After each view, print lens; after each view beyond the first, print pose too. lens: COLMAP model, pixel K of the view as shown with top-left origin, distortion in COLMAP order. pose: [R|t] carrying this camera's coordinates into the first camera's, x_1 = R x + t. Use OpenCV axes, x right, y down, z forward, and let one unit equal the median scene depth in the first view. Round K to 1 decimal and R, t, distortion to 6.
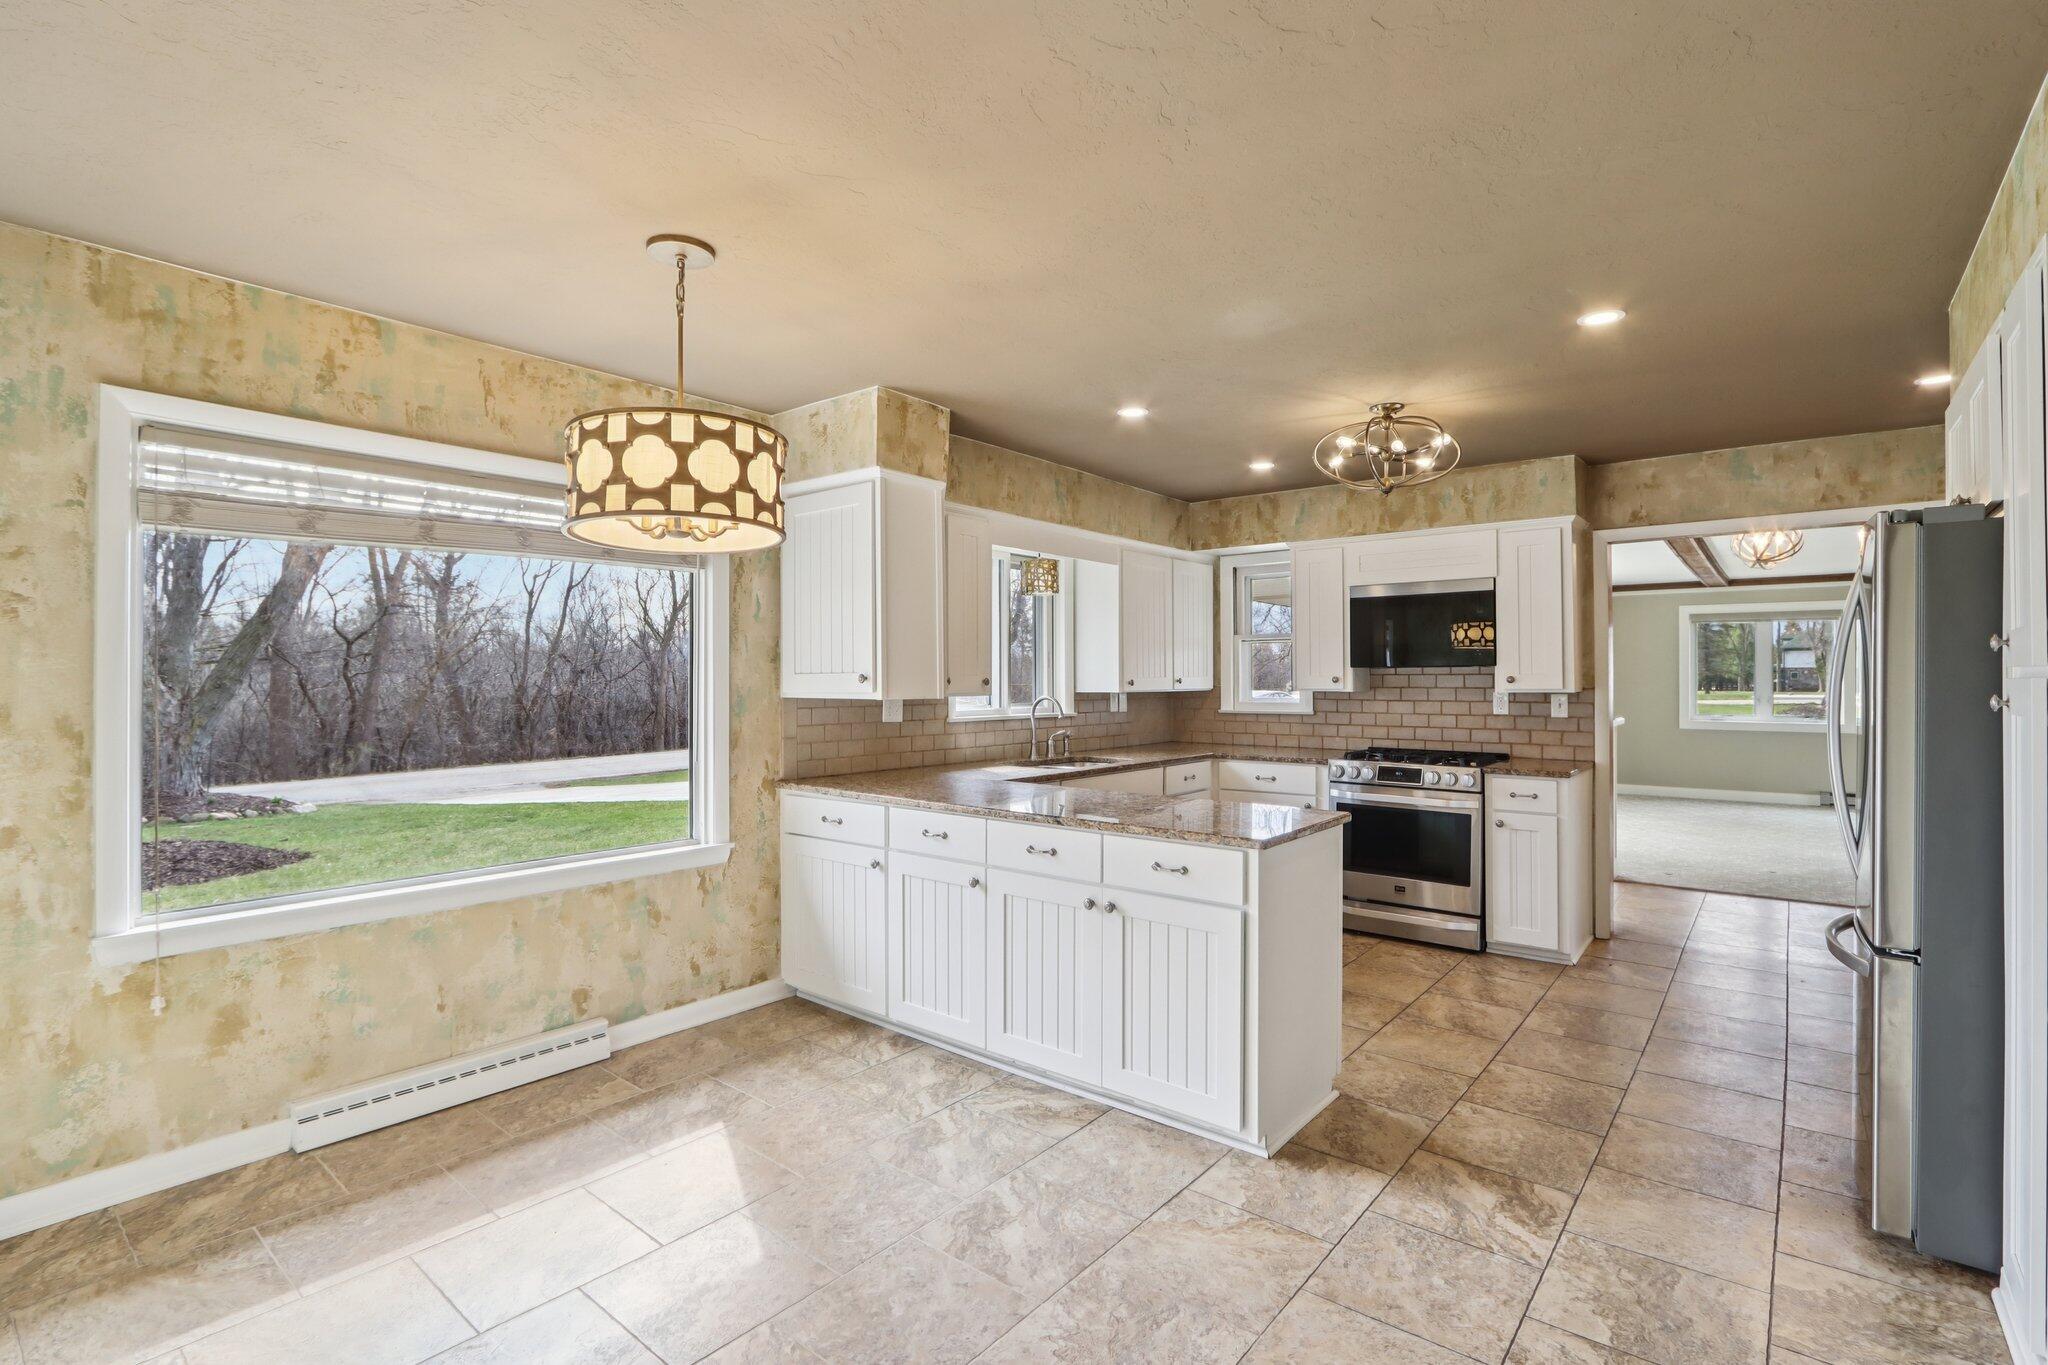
lens RADIAL K [[964.1, 0, 1029.5], [0, 964.1, 679.3], [0, 0, 1]] dist [-0.005052, 0.000210]
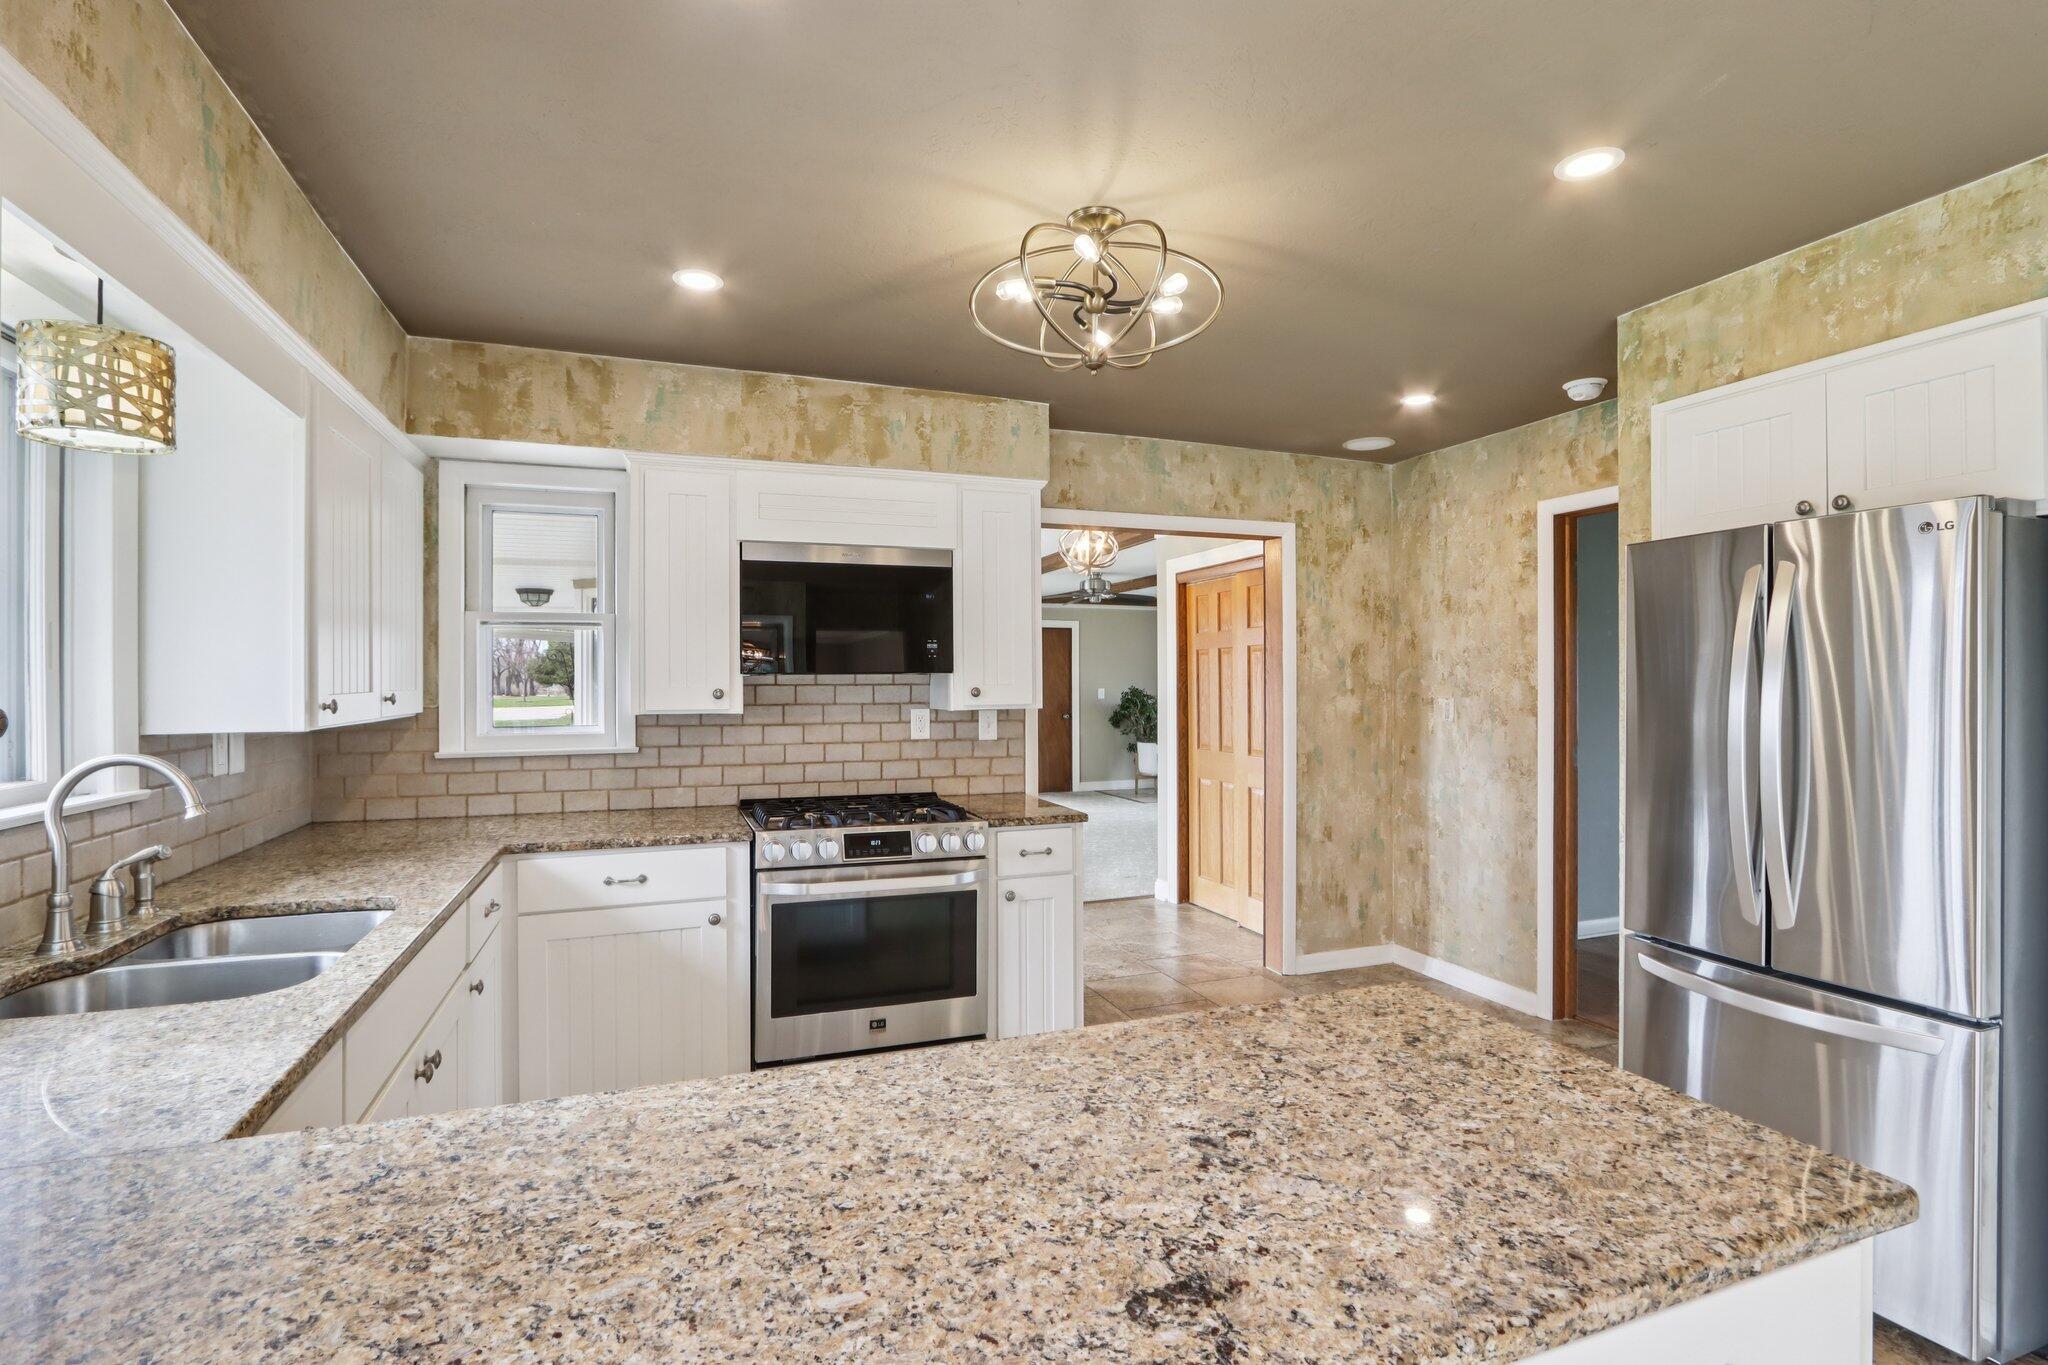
lens RADIAL K [[964.1, 0, 1022.6], [0, 964.1, 681.1], [0, 0, 1]] dist [-0.005052, 0.000210]
pose [[0.516042, 0.000269, 0.856563, -0.101349], [0.002474, 0.999995, -0.001804, -0.006383], [-0.856560, 0.003050, 0.516039, 0.550128]]
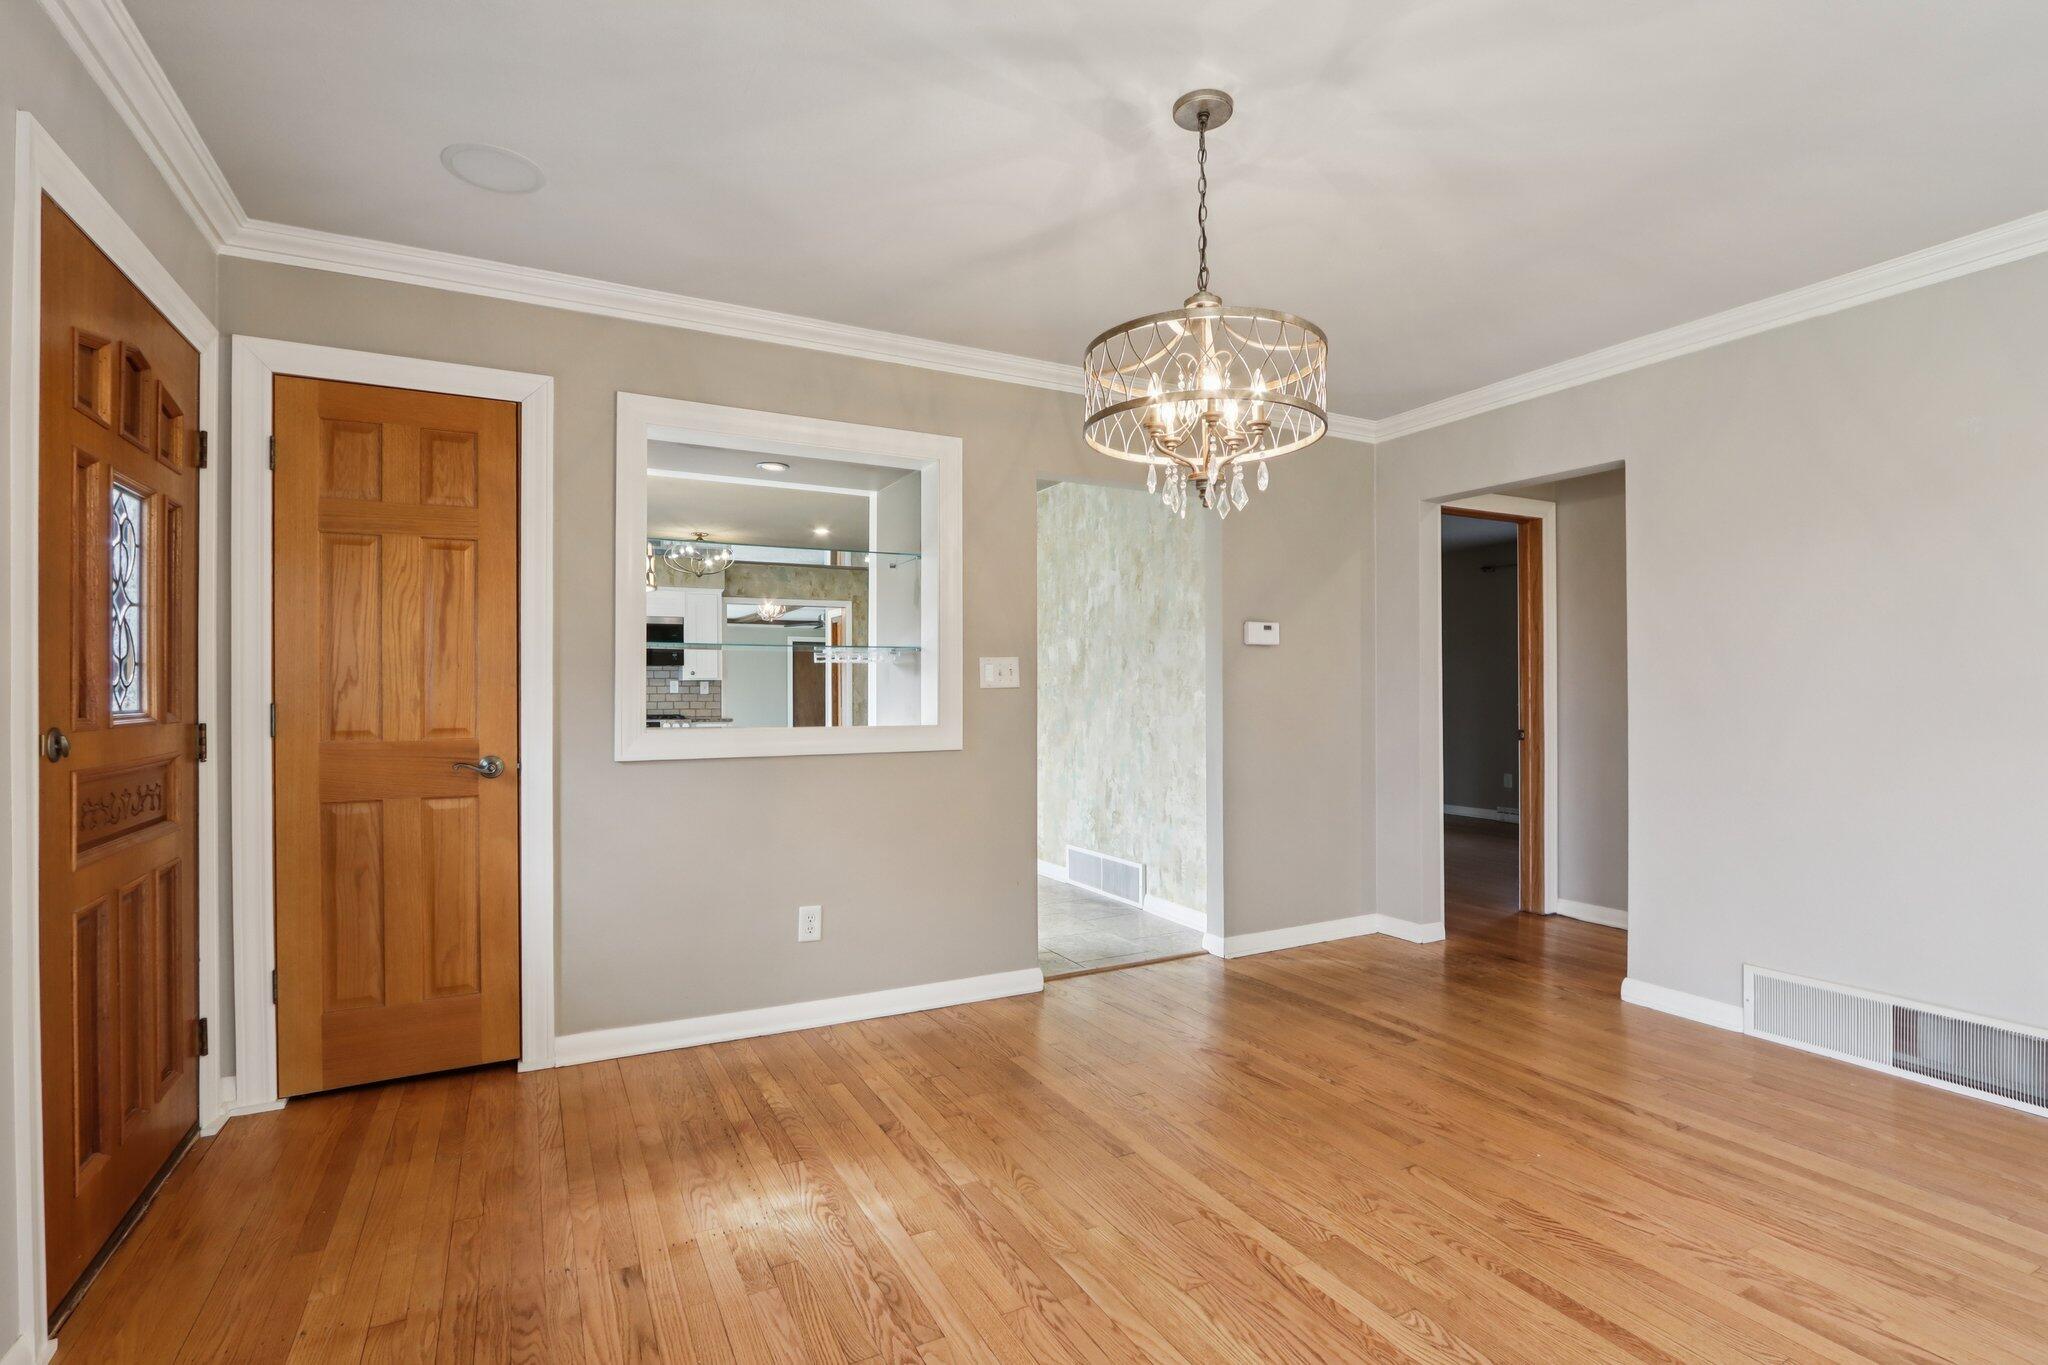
lens RADIAL K [[964.1, 0, 1027.5], [0, 964.1, 678.3], [0, 0, 1]] dist [-0.005052, 0.000210]
pose [[0.385120, 0.003073, 0.922862, -0.903099], [0.001627, 0.999991, -0.004008, 0.017302], [-0.922865, 0.003045, 0.385111, -0.291412]]
